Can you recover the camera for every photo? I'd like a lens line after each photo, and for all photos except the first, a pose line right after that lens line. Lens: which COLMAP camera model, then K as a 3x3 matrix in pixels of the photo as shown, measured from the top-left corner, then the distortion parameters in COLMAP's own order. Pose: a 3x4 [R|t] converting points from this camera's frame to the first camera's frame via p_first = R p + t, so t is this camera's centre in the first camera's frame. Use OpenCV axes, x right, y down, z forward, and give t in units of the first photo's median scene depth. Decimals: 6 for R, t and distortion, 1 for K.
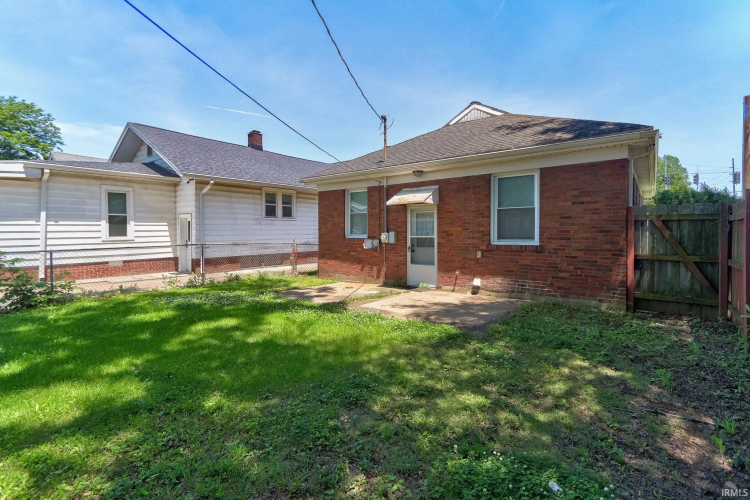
lens RADIAL K [[348.4, 0, 378.5], [0, 348.4, 234.3], [0, 0, 1]] dist [0.011136, -0.000038]
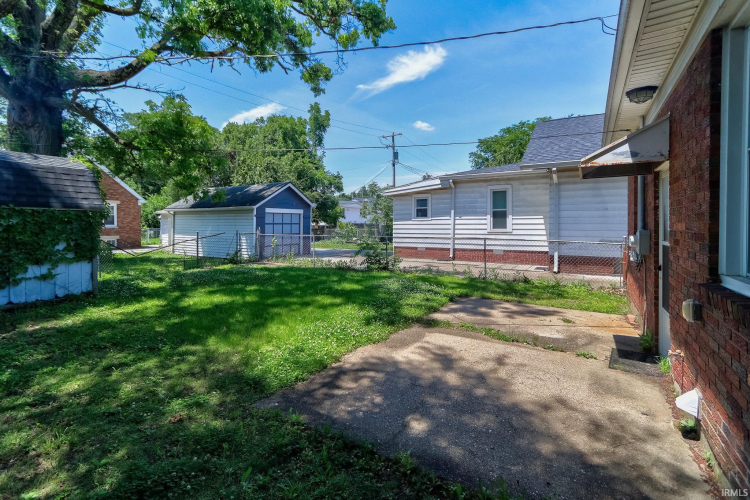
lens RADIAL K [[348.4, 0, 361.9], [0, 348.4, 221.9], [0, 0, 1]] dist [0.011136, -0.000038]
pose [[0.118256, 0.000684, -0.992983, 0.311790], [-0.012676, 0.999919, -0.000821, -0.008642], [0.992902, 0.012684, 0.118255, 0.379314]]
